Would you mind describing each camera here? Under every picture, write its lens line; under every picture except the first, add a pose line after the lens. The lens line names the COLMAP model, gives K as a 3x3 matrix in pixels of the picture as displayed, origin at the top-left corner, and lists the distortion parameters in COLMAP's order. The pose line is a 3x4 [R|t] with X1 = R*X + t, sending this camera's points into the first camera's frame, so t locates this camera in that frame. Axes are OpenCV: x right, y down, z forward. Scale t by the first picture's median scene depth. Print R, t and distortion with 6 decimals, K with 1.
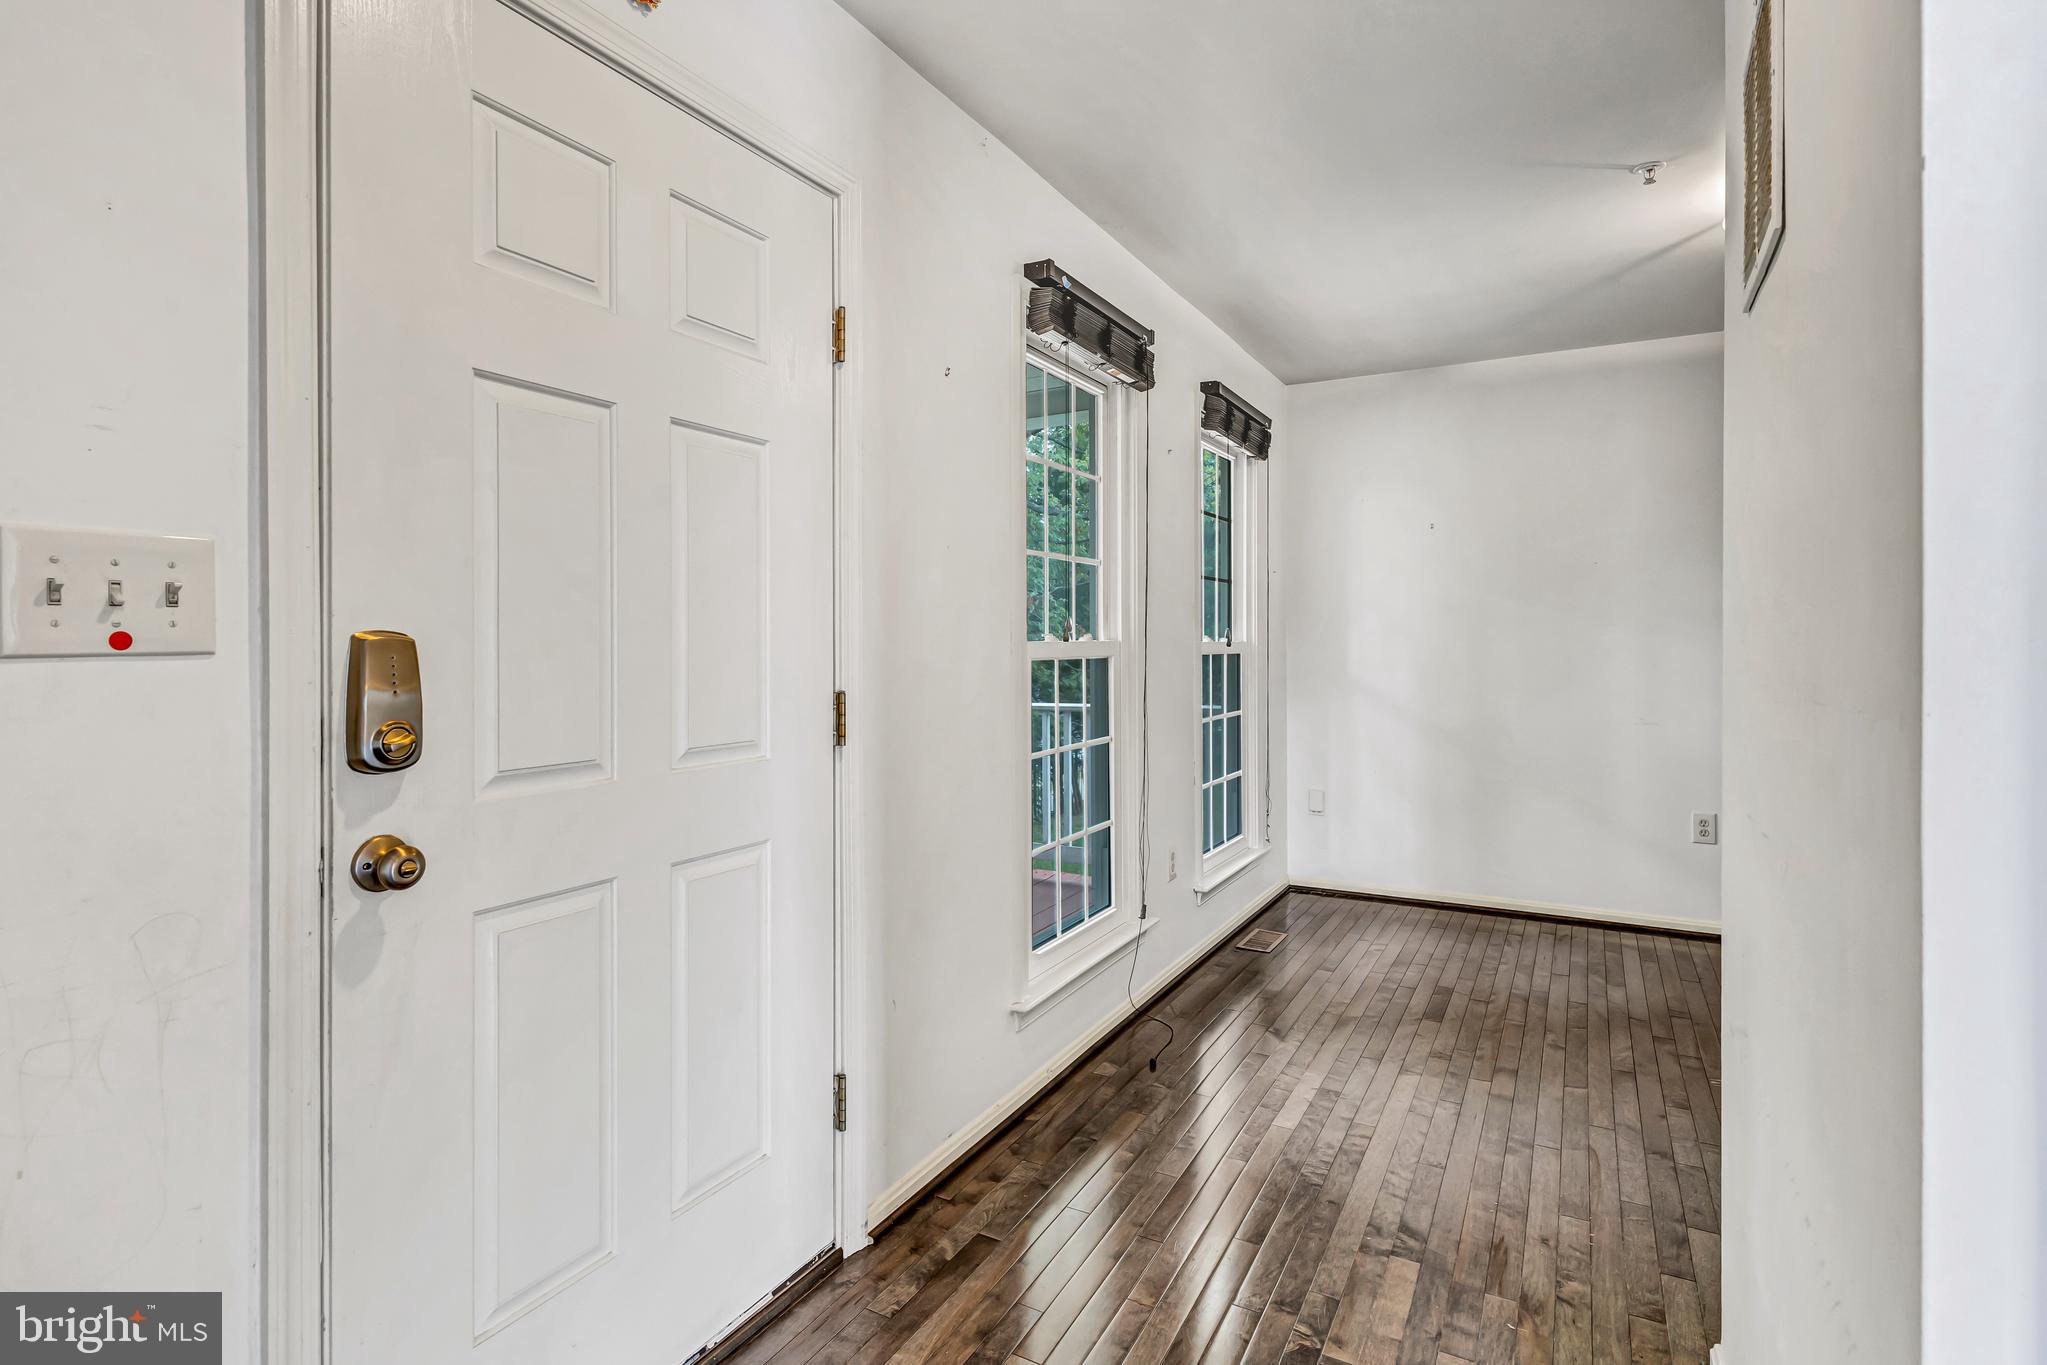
lens RADIAL K [[1018.4, 0, 1054.8], [0, 1018.4, 638.0], [0, 0, 1]] dist [0.006439, -0.001795]
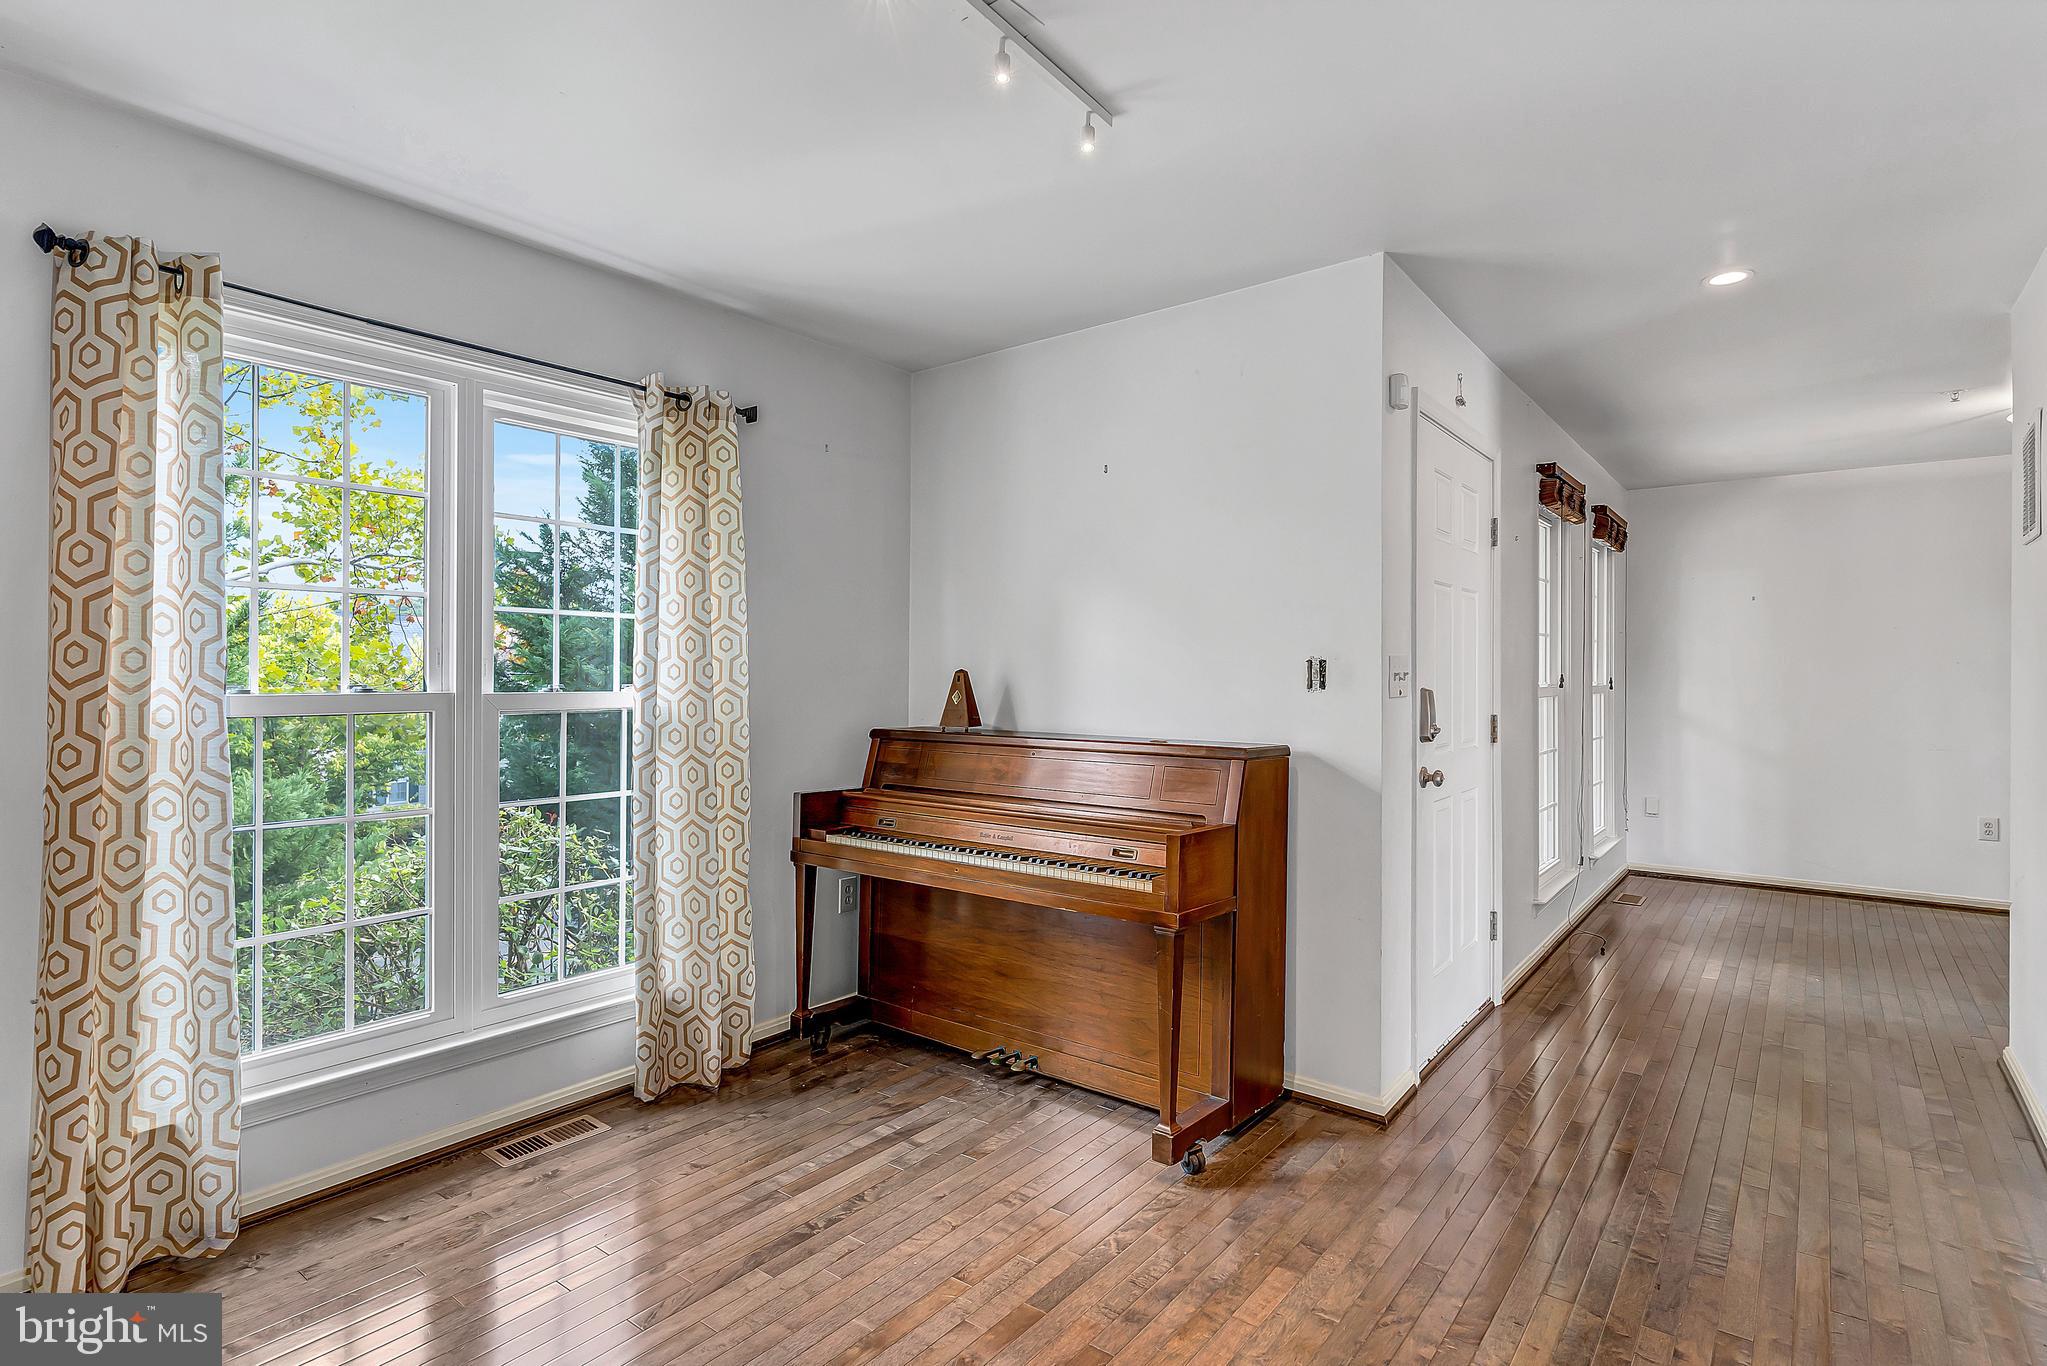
lens RADIAL K [[1018.4, 0, 1057.1], [0, 1018.4, 669.3], [0, 0, 1]] dist [0.006439, -0.001795]
pose [[0.986763, 0.005837, -0.162062, -0.497066], [-0.005512, 0.999982, 0.002460, -0.026059], [0.162073, -0.001534, 0.986778, -0.732208]]
